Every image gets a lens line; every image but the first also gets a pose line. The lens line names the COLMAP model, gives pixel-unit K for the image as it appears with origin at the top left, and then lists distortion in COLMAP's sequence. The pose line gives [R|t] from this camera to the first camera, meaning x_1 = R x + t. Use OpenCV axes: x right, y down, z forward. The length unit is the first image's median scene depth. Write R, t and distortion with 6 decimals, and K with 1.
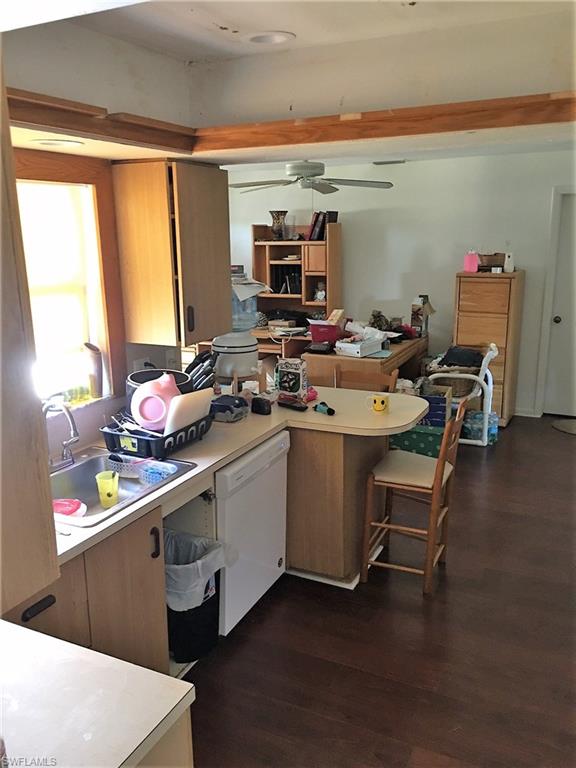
lens RADIAL K [[646.5, 0, 288.0], [0, 646.5, 384.0], [0, 0, 1]] dist [0.042614, -0.010456]
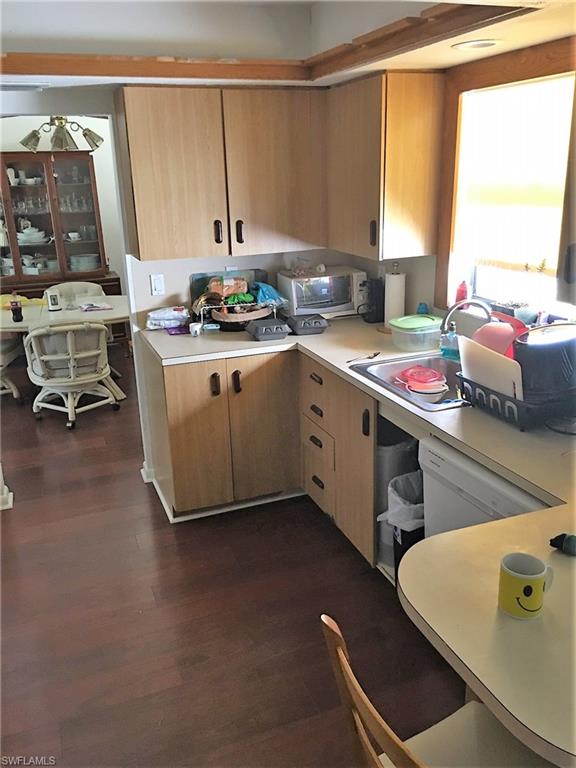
lens RADIAL K [[646.5, 0, 288.0], [0, 646.5, 384.0], [0, 0, 1]] dist [0.042614, -0.010456]
pose [[-0.667873, 0.267745, -0.694448, 0.305377], [-0.136396, 0.873221, 0.467847, -0.152152], [0.731671, 0.407182, -0.546682, 0.688756]]
